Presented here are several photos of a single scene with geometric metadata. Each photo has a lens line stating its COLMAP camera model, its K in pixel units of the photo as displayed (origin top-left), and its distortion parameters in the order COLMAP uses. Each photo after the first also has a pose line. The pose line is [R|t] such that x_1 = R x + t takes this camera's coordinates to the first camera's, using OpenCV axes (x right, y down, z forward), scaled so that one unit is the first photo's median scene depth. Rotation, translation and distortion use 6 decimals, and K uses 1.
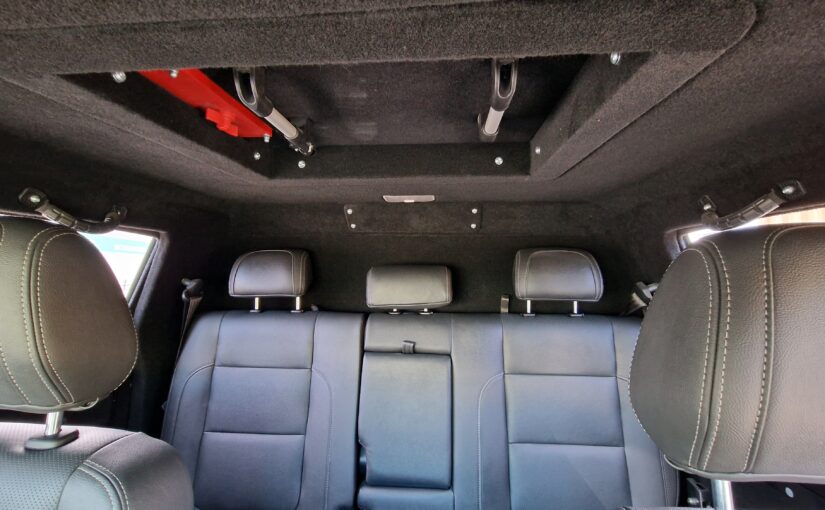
lens RADIAL K [[373.2, 0, 416.1], [0, 373.2, 247.0], [0, 0, 1]] dist [-0.000478, -0.000172]
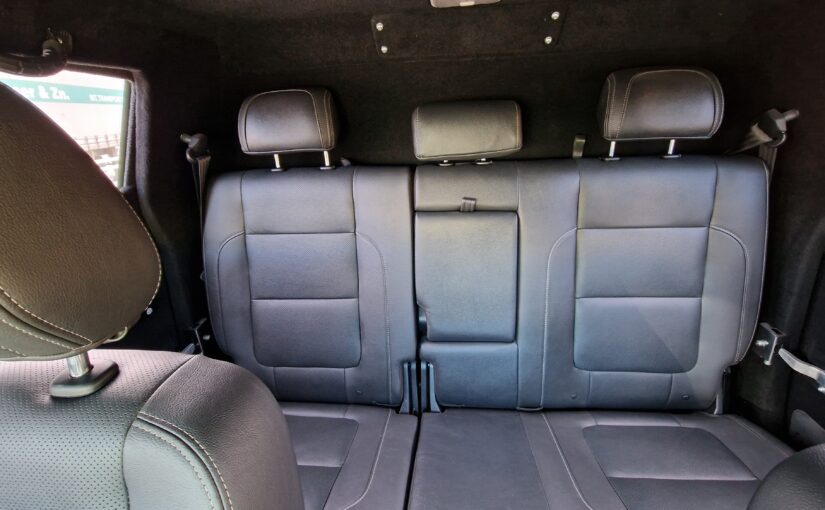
lens RADIAL K [[373.2, 0, 416.1], [0, 373.2, 247.0], [0, 0, 1]] dist [-0.000478, -0.000172]
pose [[0.998805, -0.045250, -0.018440, -0.125188], [0.048837, 0.912063, 0.407131, 0.004007], [-0.001604, -0.407545, 0.913184, 0.182079]]
